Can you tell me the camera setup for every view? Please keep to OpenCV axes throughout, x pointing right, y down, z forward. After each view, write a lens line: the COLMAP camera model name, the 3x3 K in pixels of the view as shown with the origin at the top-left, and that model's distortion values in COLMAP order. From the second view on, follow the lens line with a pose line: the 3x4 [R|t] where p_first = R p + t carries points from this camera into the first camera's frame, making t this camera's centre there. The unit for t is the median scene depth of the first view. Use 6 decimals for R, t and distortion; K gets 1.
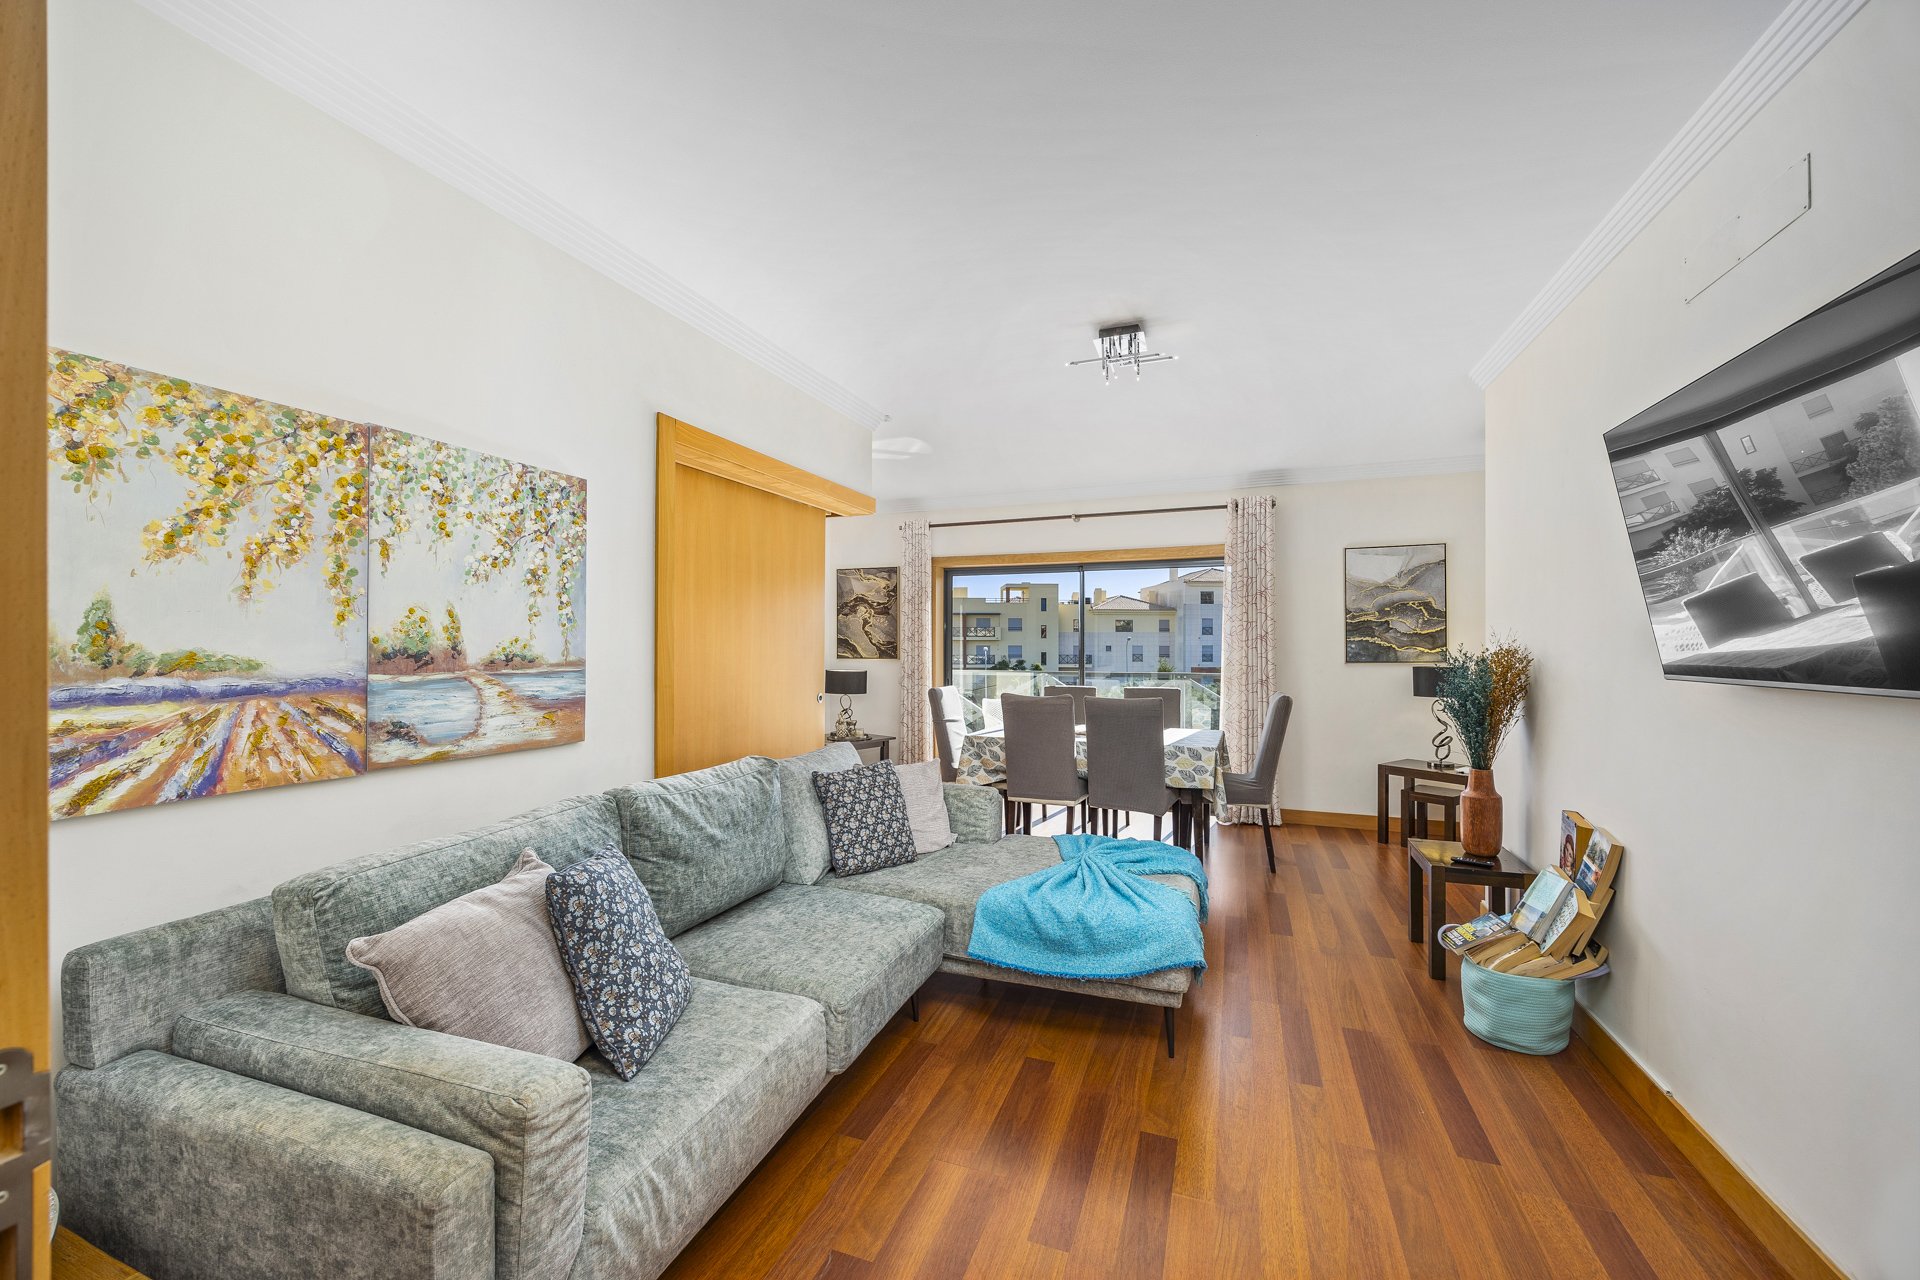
lens RADIAL K [[725.1, 0, 954.7], [0, 725.1, 645.8], [0, 0, 1]] dist [-0.001127, 0.000147]
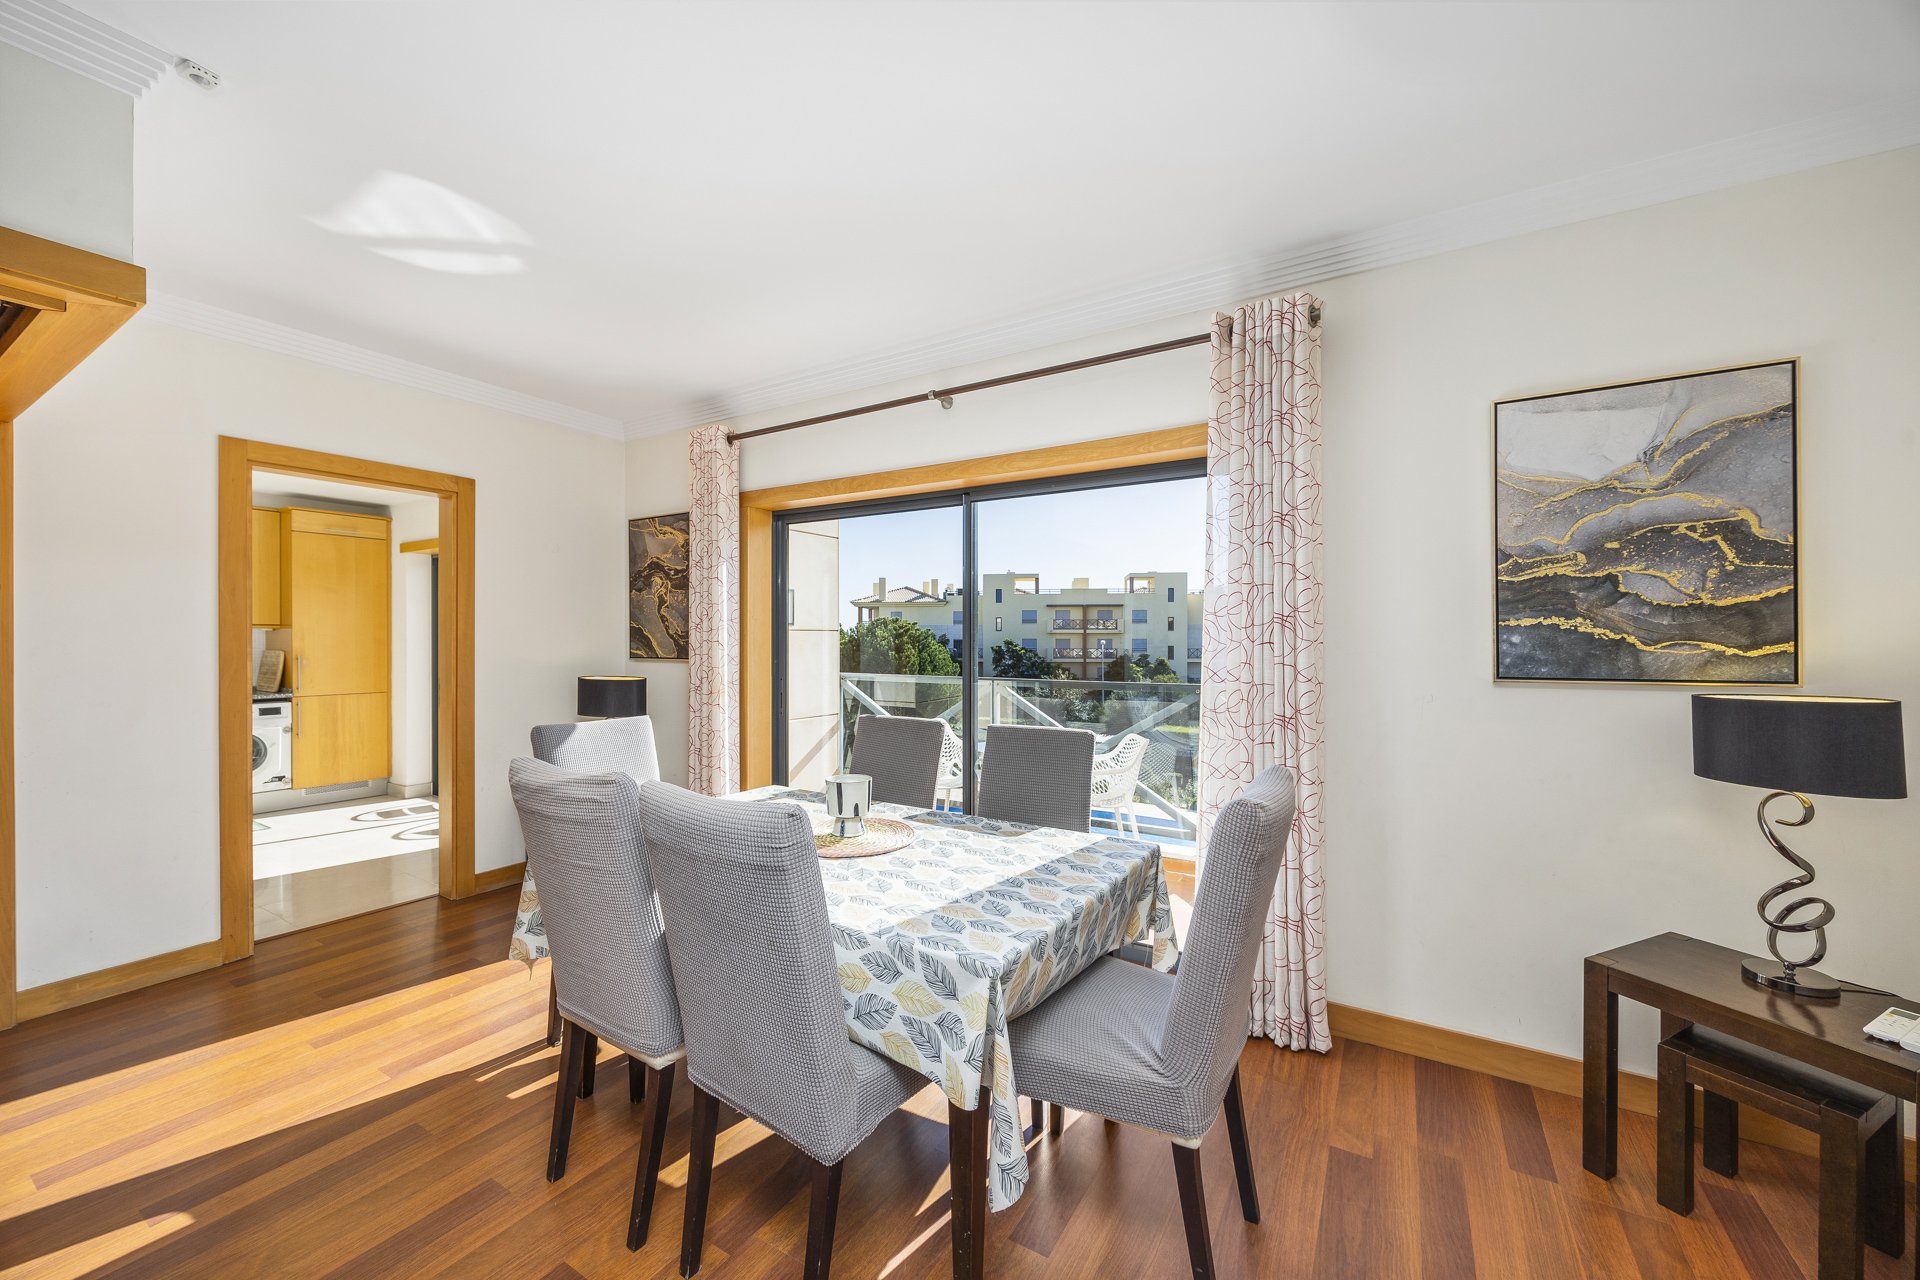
lens RADIAL K [[725.1, 0, 960.1], [0, 725.1, 643.4], [0, 0, 1]] dist [-0.001127, 0.000147]
pose [[0.984371, 0.001631, -0.176097, 0.311370], [-0.000591, 0.999982, 0.005960, 0.000063], [0.176104, -0.005763, 0.984355, 0.538866]]
